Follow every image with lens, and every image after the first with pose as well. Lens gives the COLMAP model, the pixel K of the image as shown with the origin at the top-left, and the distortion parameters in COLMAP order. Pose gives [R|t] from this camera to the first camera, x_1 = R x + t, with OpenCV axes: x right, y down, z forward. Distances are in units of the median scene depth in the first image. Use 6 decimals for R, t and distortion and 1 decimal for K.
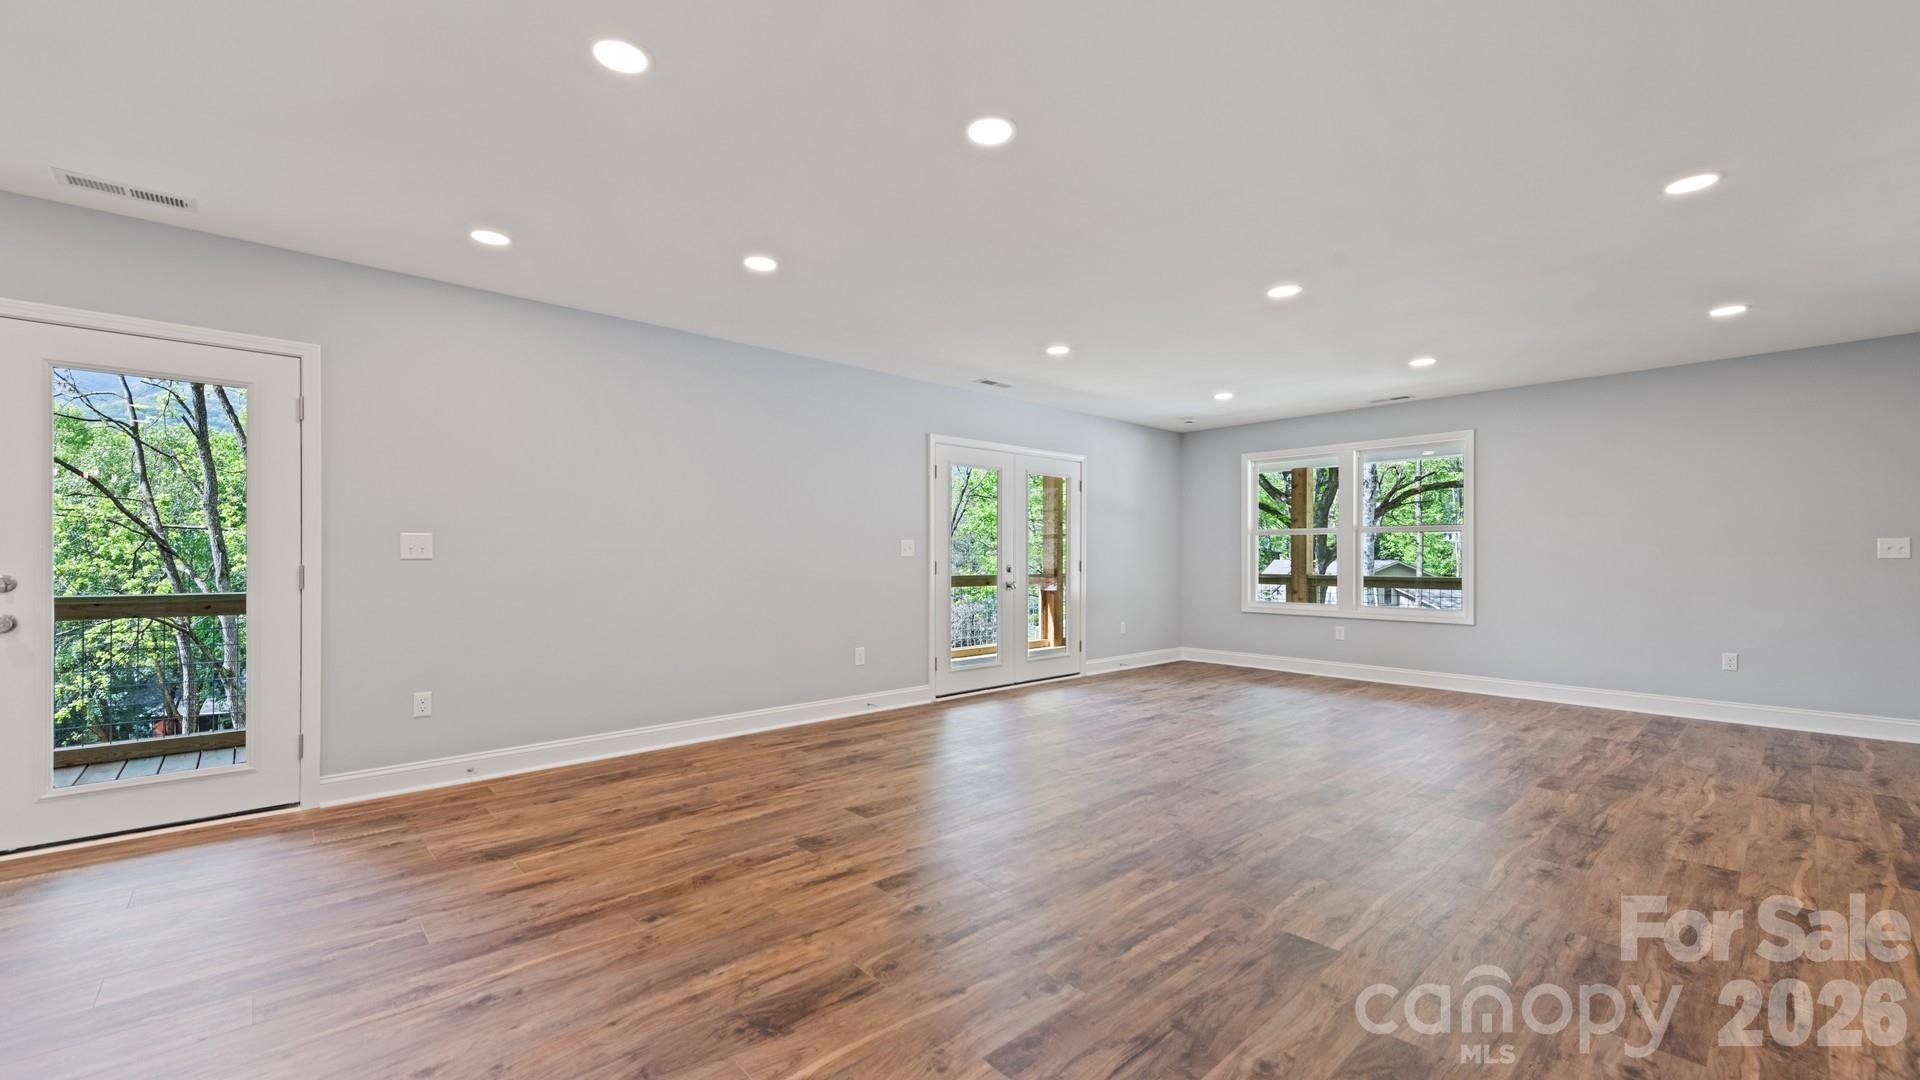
lens RADIAL K [[791.4, 0, 965.9], [0, 791.4, 539.8], [0, 0, 1]] dist [0.015368, -0.001036]
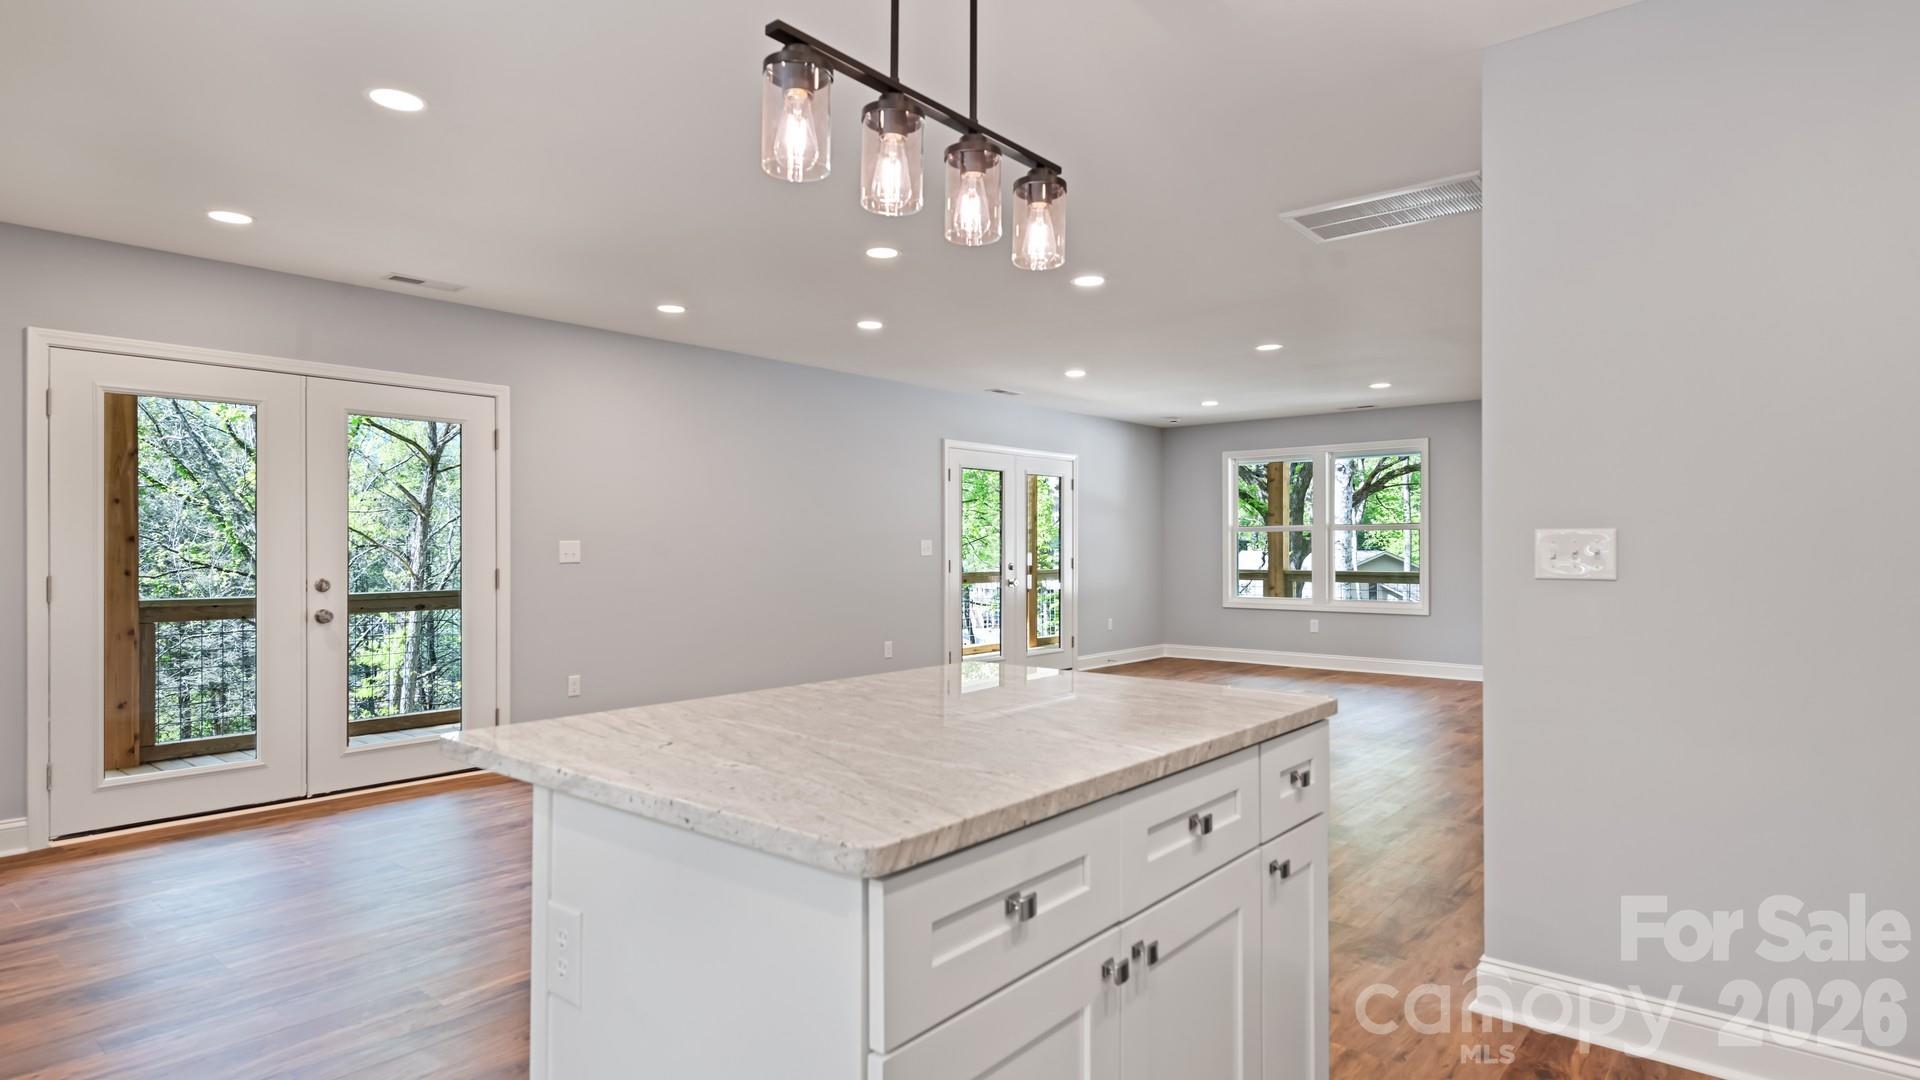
lens RADIAL K [[1029.6, 0, 972.1], [0, 1029.6, 510.0], [0, 0, 1]] dist [-0.029966, -0.000832]
pose [[0.993308, 0.003108, 0.115451, -0.148903], [-0.001614, 0.999914, -0.013033, -0.019294], [-0.115482, 0.012759, 0.993228, -0.326066]]
